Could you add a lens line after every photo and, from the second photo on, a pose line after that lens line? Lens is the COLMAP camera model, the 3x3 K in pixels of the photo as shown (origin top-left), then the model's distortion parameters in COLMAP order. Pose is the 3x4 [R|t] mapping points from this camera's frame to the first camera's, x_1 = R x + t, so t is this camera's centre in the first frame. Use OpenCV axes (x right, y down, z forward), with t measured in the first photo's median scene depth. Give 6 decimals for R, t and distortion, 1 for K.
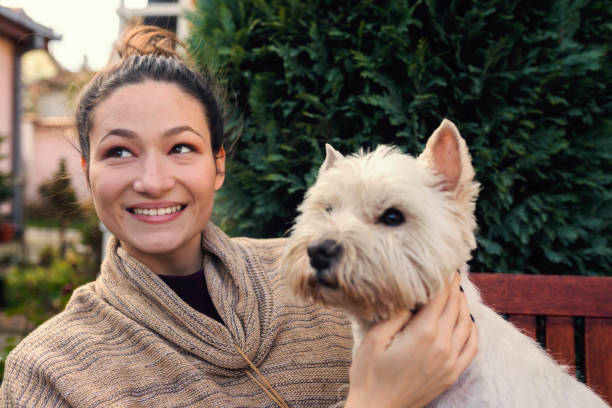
lens RADIAL K [[610.7, 0, 306.0], [0, 610.7, 204.0], [0, 0, 1]] dist [-0.066978, 0.115947]
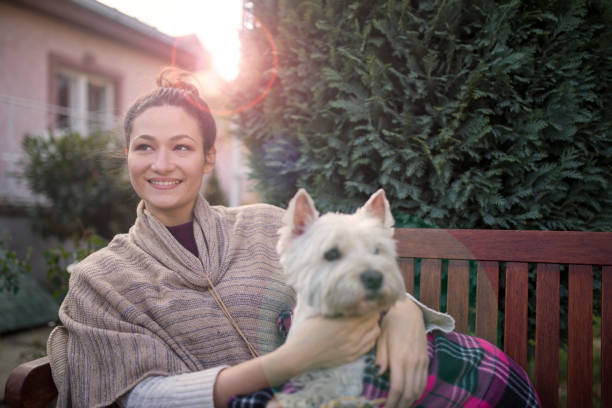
lens RADIAL K [[588.5, 0, 306.0], [0, 588.5, 204.0], [0, 0, 1]] dist [-0.067963, 0.107210]
pose [[0.963585, -0.015733, -0.266940, 0.369004], [0.015182, 0.999876, -0.004127, 0.053480], [0.266972, -0.000076, 0.963704, -0.263030]]
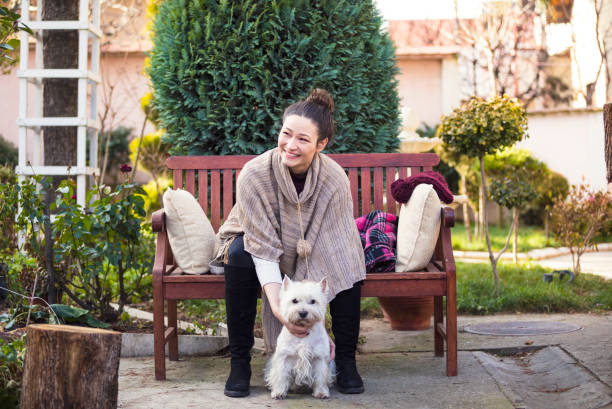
lens RADIAL K [[1254.8, 0, 305.6], [0, 1254.8, 214.0], [0, 0, 1]] dist [-0.275935, 0.025987]
pose [[0.989270, -0.038767, 0.140858, -0.410375], [0.033592, 0.998677, 0.038939, 0.142636], [-0.142181, -0.033789, 0.989264, -4.188787]]
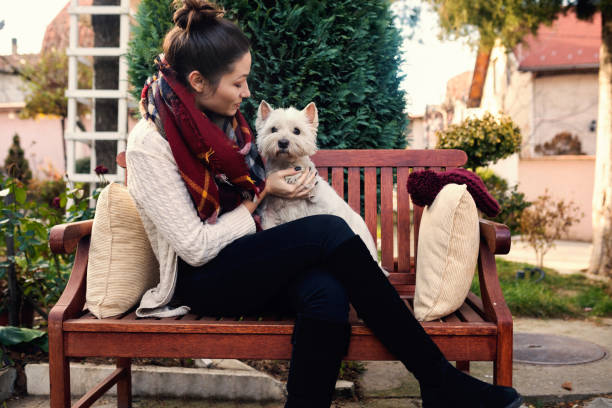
lens RADIAL K [[610.7, 0, 306.0], [0, 610.7, 204.0], [0, 0, 1]] dist [-0.066978, 0.115947]
pose [[0.995206, -0.025261, 0.094480, 0.169853], [0.022926, 0.999406, 0.025714, 0.220878], [-0.095074, -0.023425, 0.995195, -1.073735]]
